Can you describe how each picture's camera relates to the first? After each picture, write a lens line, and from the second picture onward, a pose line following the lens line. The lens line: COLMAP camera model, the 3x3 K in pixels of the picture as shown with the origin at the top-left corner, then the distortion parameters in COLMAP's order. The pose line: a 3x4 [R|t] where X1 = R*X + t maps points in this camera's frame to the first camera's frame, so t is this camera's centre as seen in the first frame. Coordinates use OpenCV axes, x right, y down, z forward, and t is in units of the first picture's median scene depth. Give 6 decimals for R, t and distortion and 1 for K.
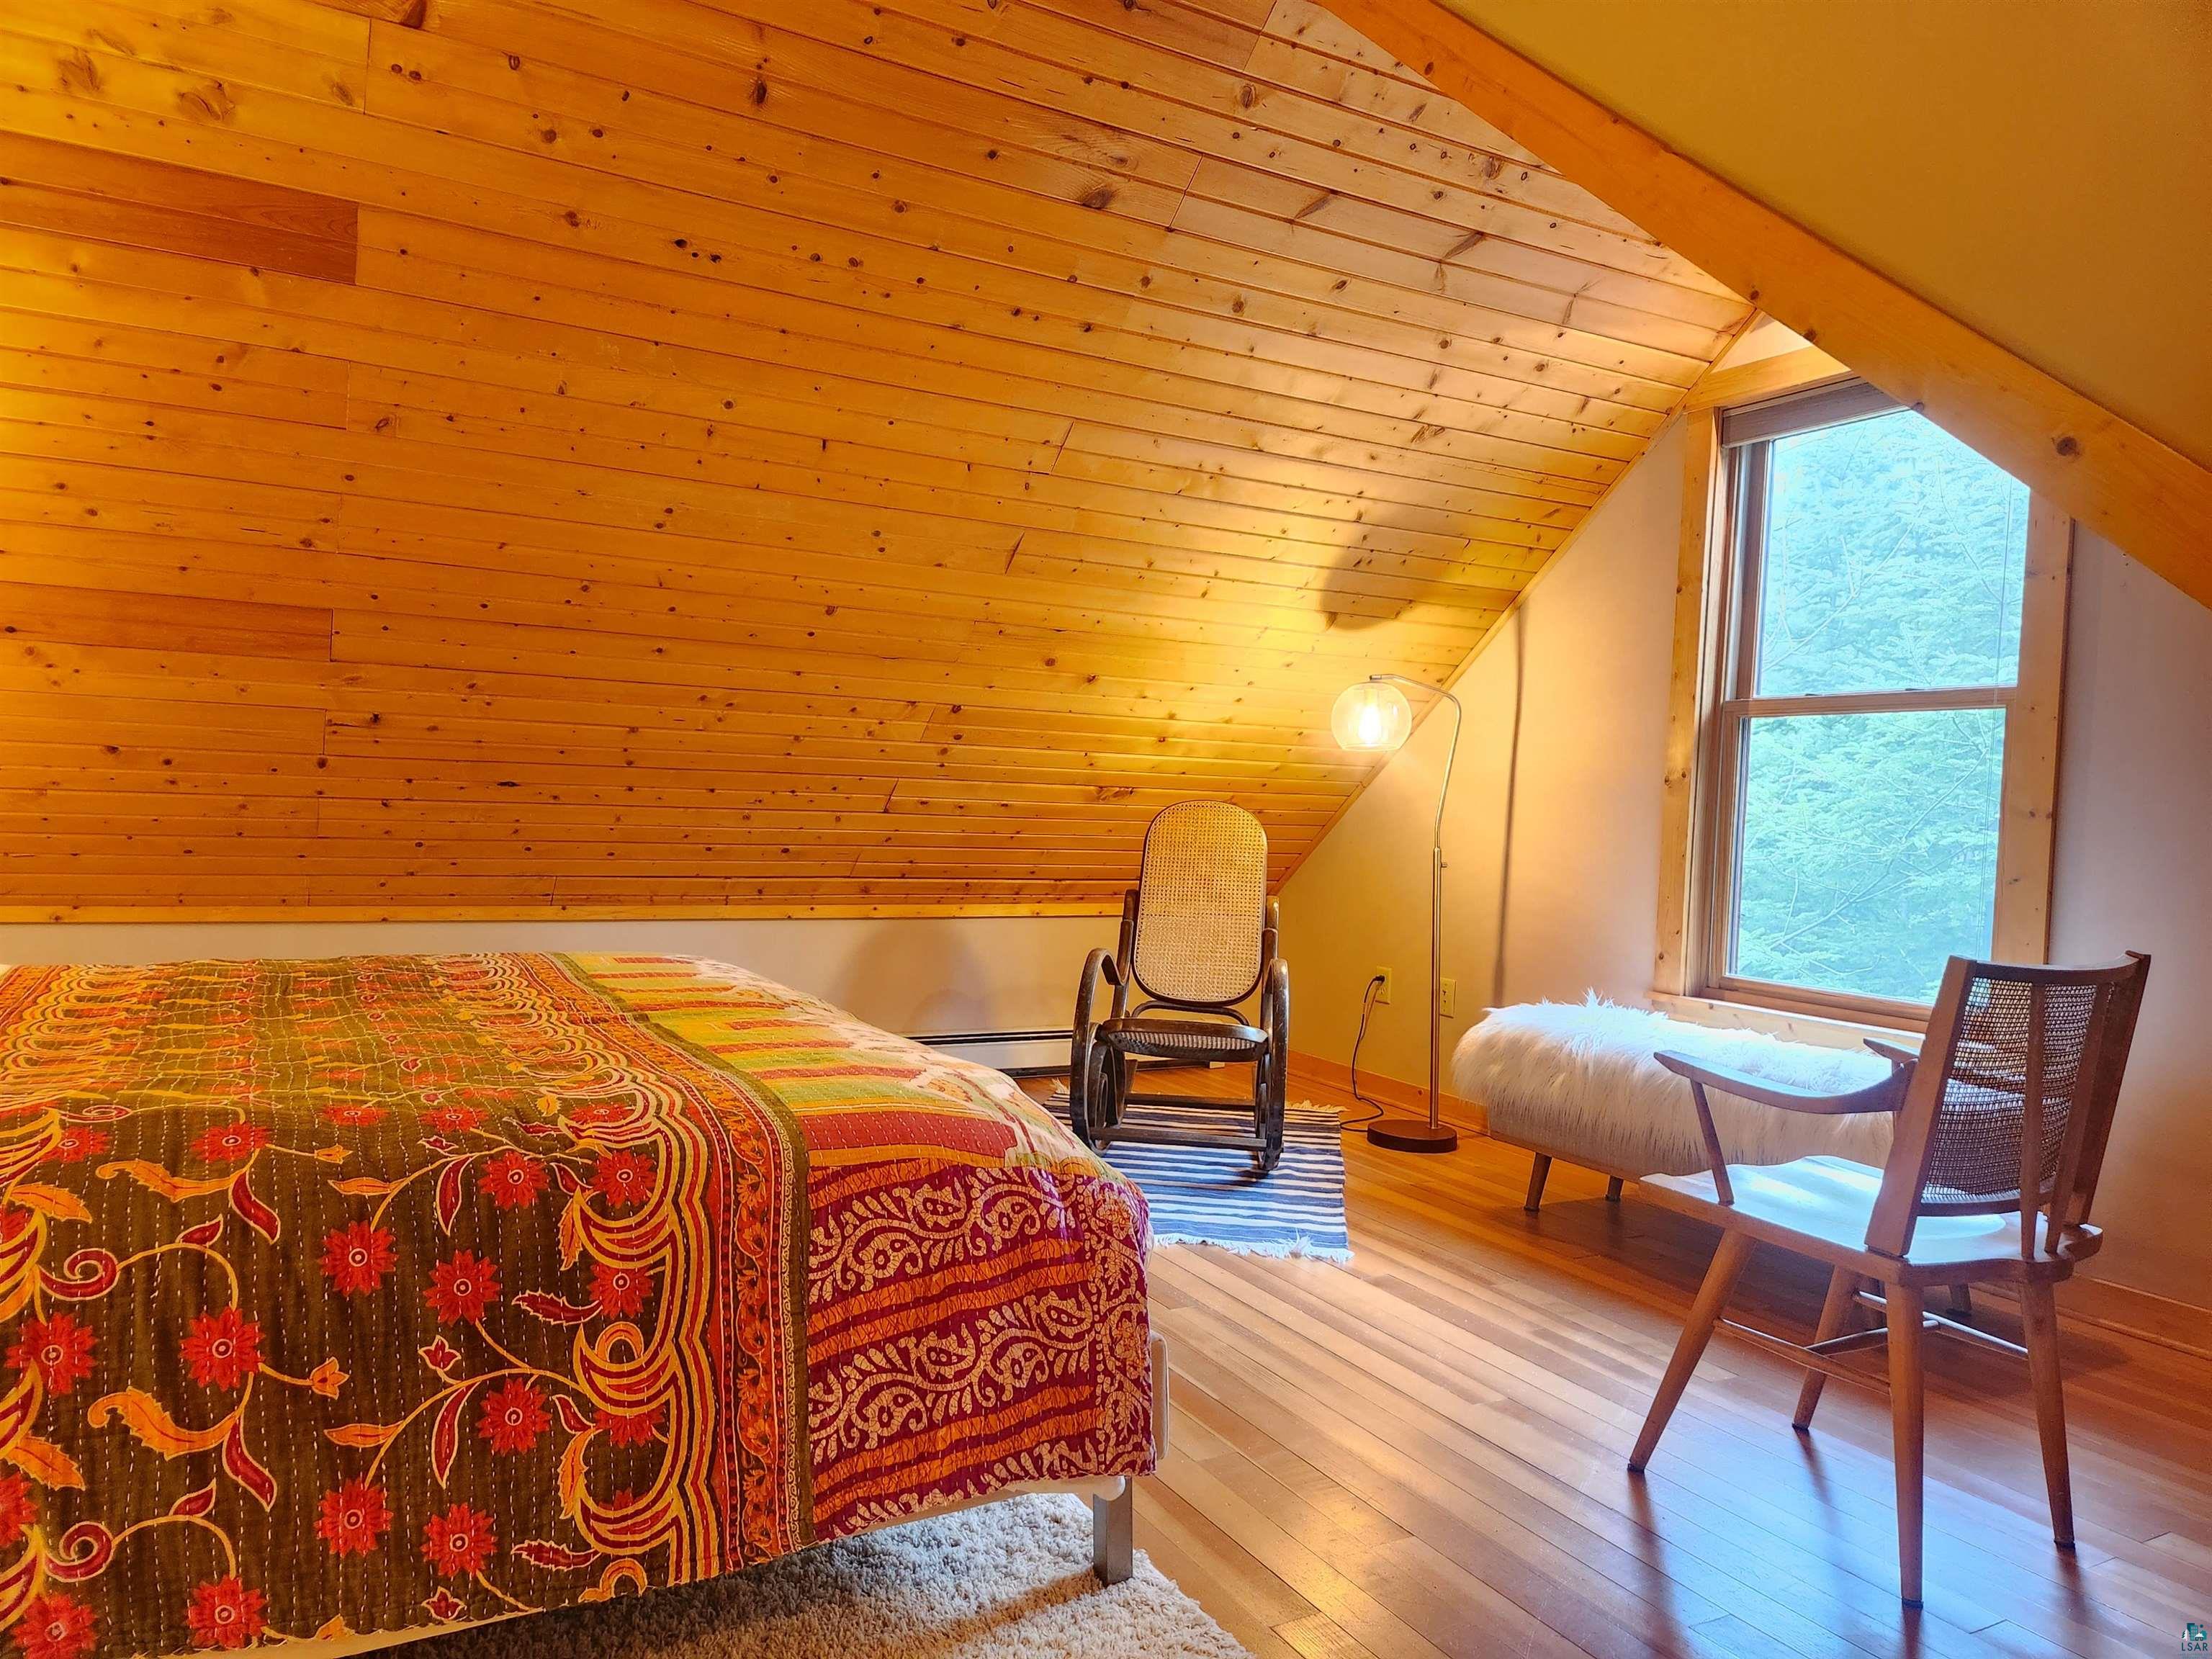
lens RADIAL K [[1509.7, 0, 1106.0], [0, 1509.7, 829.5], [0, 0, 1]] dist [0.076299, -0.071590]
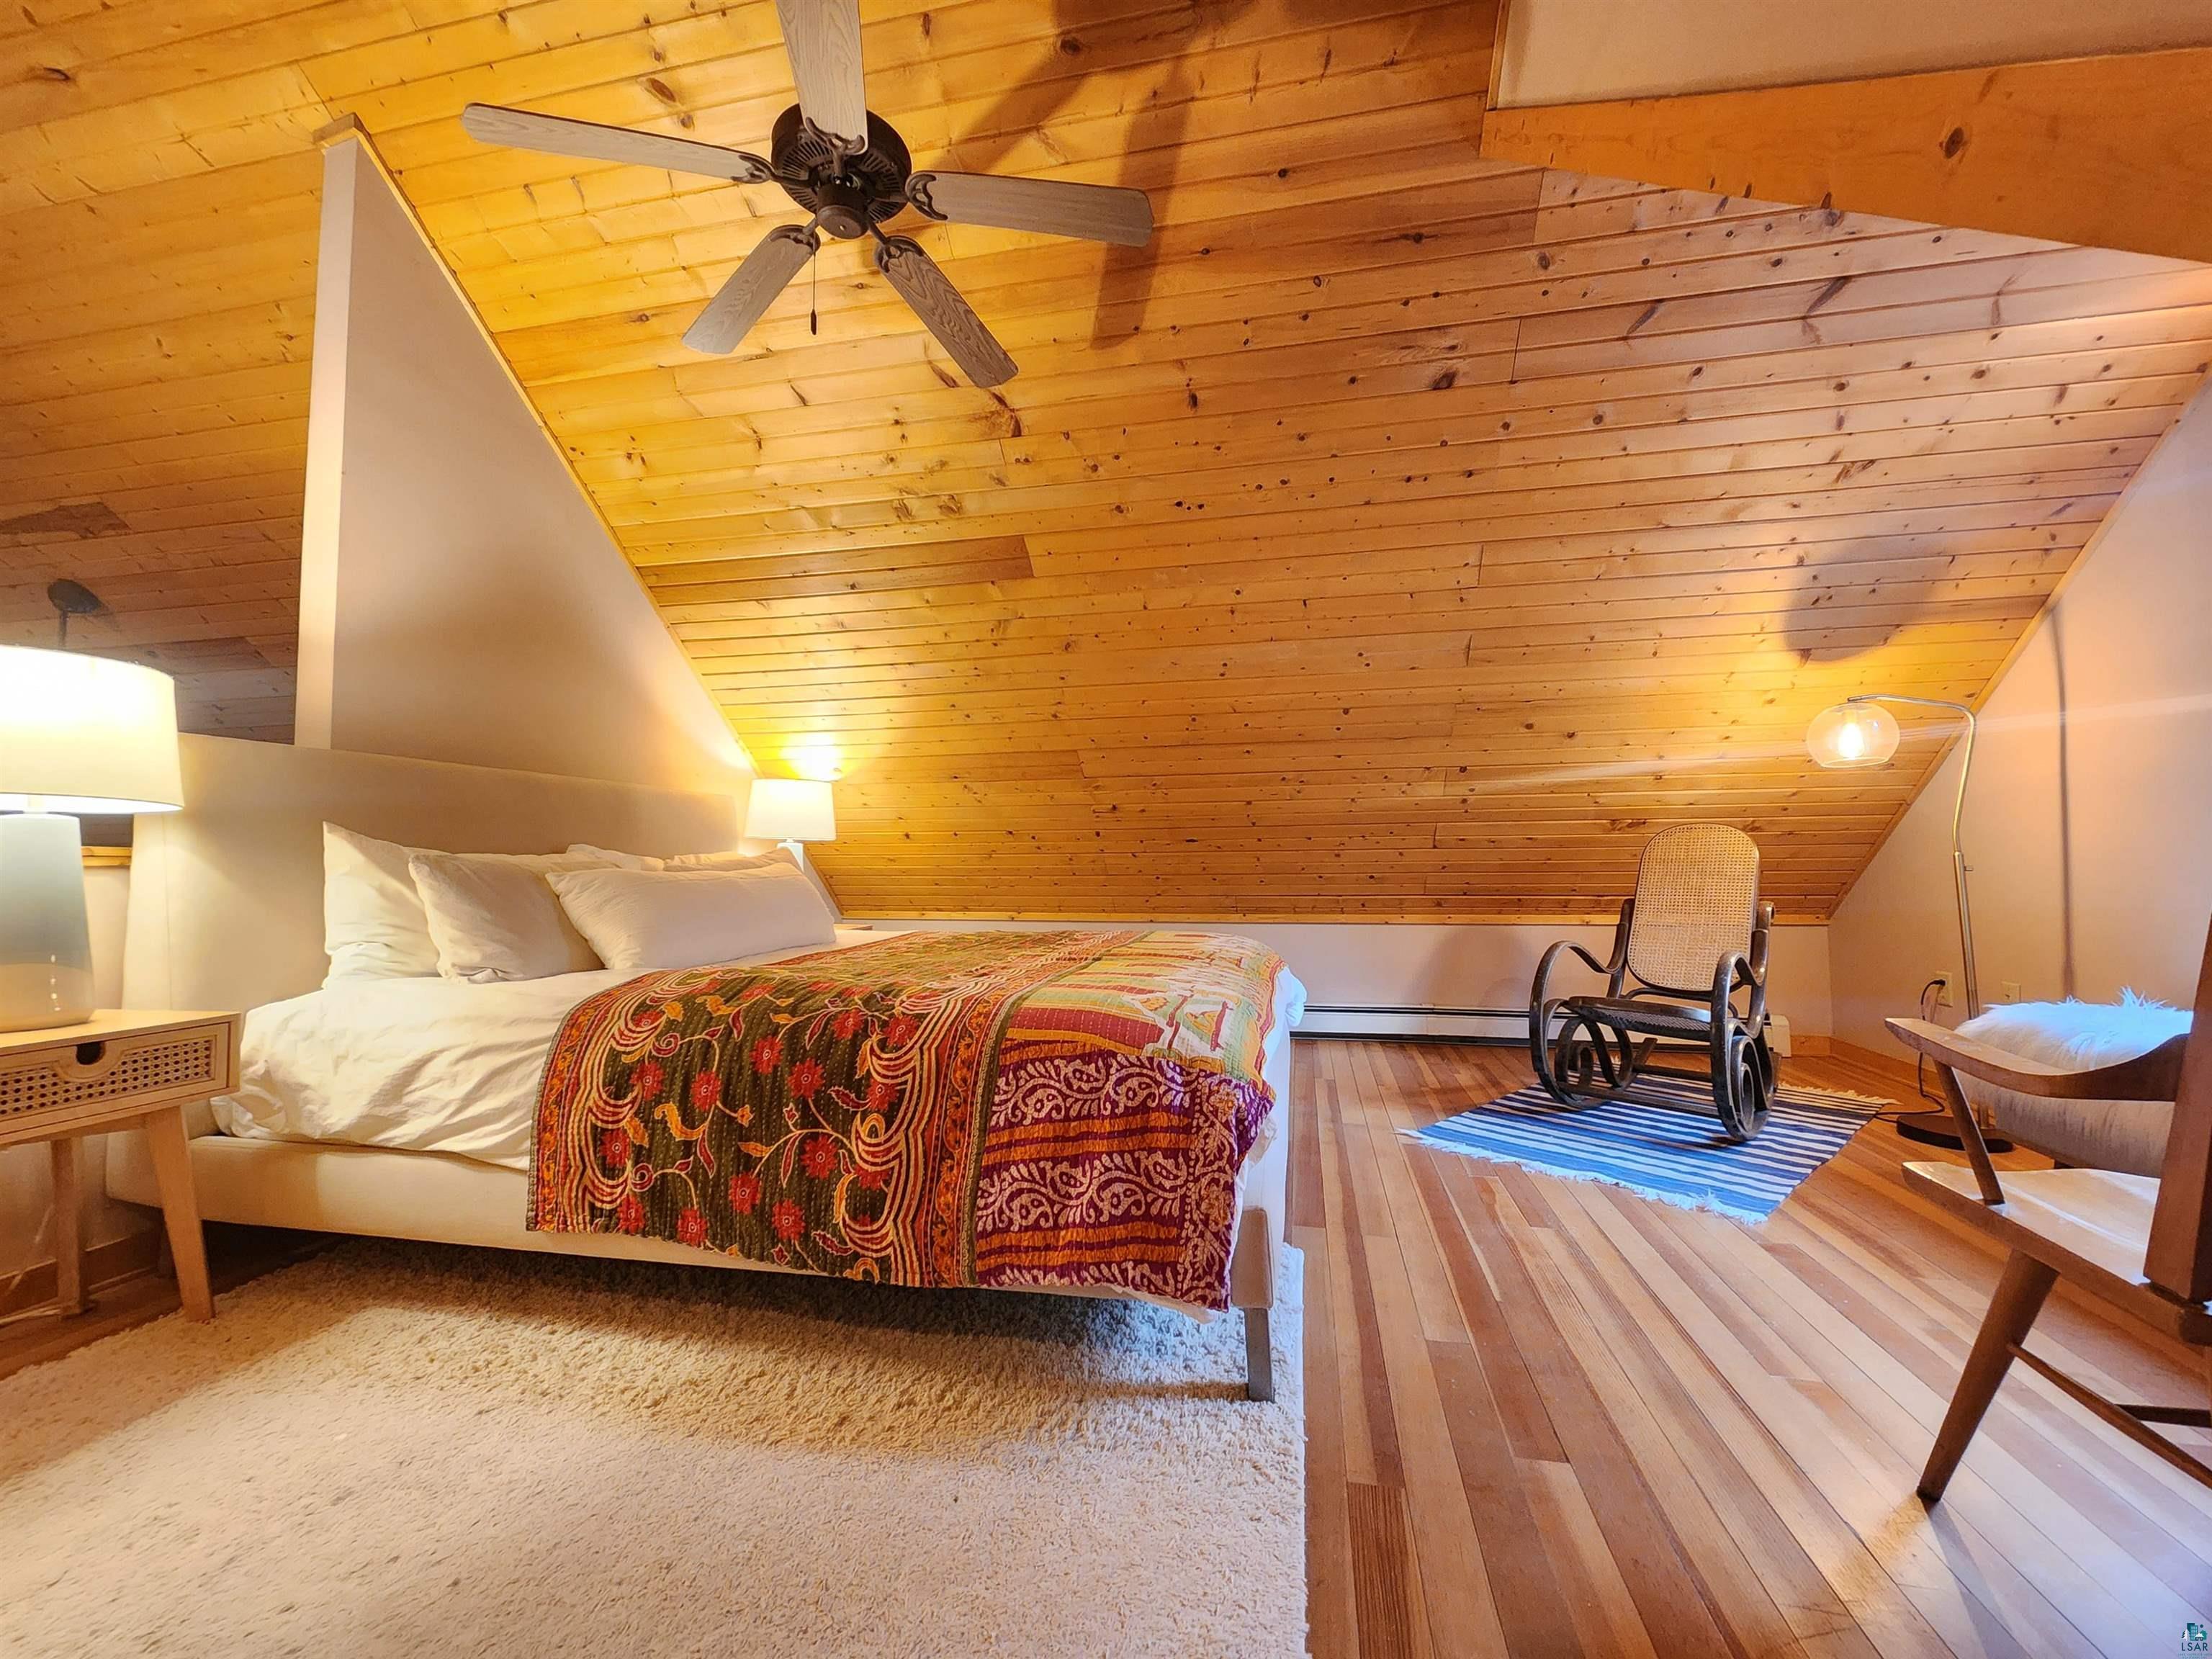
lens RADIAL K [[912.9, 0, 1103.8], [0, 912.9, 819.7], [0, 0, 1]] dist [0.001991, -0.003172]
pose [[0.745350, -0.076668, -0.662250, 0.489160], [0.021369, 0.995602, -0.091210, 0.085809], [0.666331, 0.053832, 0.743711, 0.355045]]
